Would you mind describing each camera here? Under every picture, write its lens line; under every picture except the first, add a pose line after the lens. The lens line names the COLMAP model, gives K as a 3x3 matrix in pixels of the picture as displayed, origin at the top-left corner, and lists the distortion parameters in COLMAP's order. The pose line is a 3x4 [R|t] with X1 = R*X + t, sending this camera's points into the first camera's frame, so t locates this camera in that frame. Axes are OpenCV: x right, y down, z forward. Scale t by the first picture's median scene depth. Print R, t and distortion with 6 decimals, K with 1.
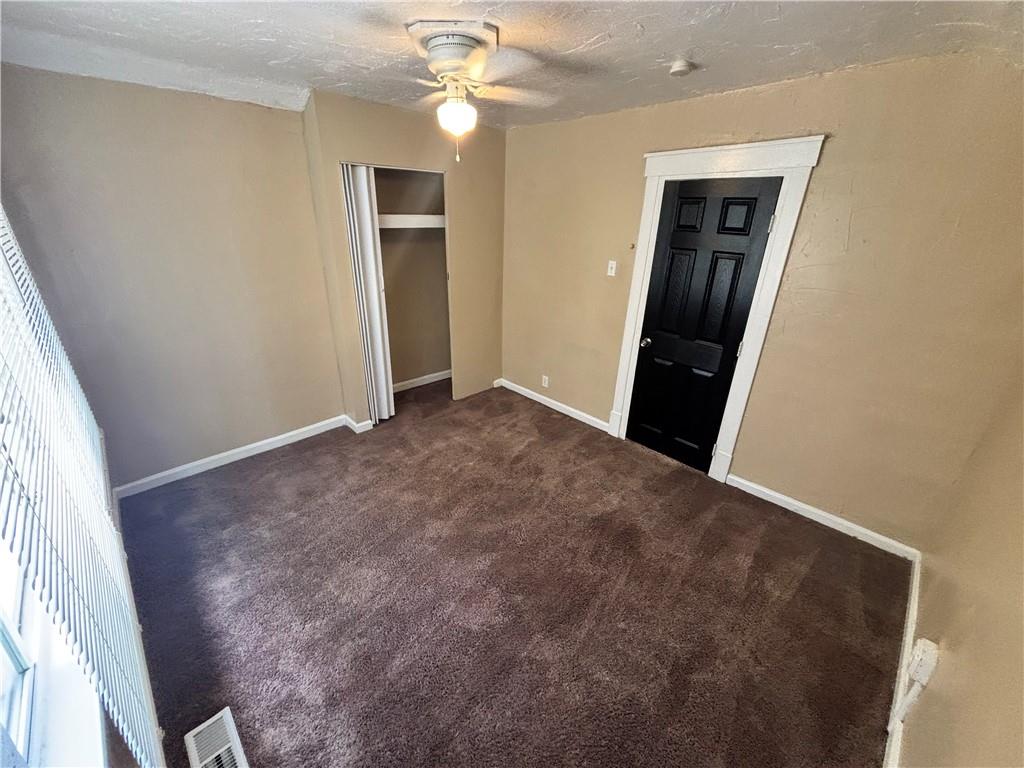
lens RADIAL K [[411.2, 0, 510.7], [0, 411.2, 384.2], [0, 0, 1]] dist [-0.002979, 0.001120]
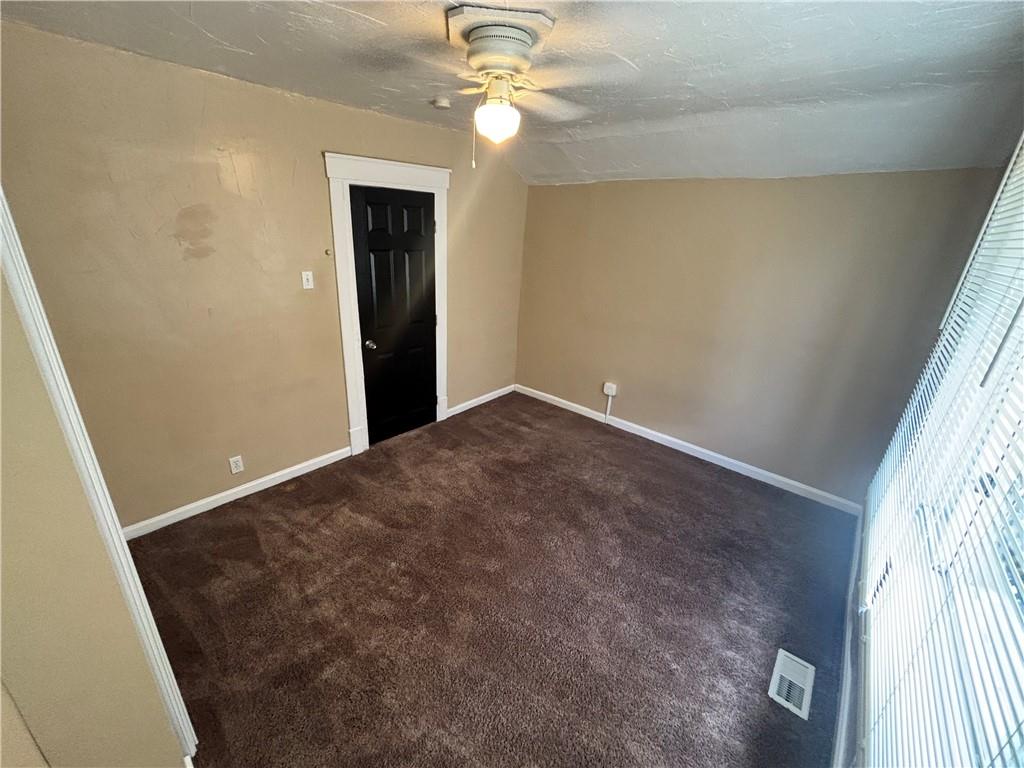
lens RADIAL K [[411.2, 0, 515.2], [0, 411.2, 384.0], [0, 0, 1]] dist [-0.002979, 0.001120]
pose [[-0.093198, -0.383741, 0.918726, -0.655535], [0.333157, 0.857531, 0.391977, -0.290715], [-0.938254, 0.342612, 0.047926, 0.641684]]
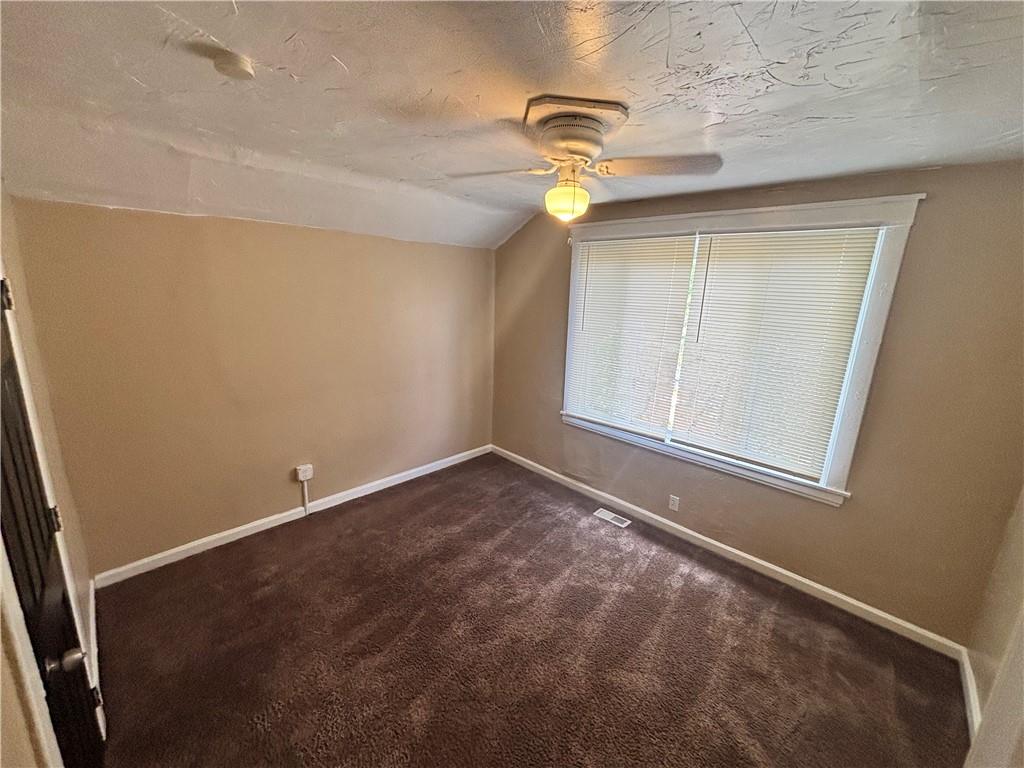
lens RADIAL K [[411.2, 0, 510.8], [0, 411.2, 381.3], [0, 0, 1]] dist [-0.002979, 0.001120]
pose [[-0.997931, -0.052977, -0.036429, -0.005693], [-0.064274, 0.808014, 0.585647, -0.491242], [-0.001591, 0.586777, -0.809747, 1.112185]]
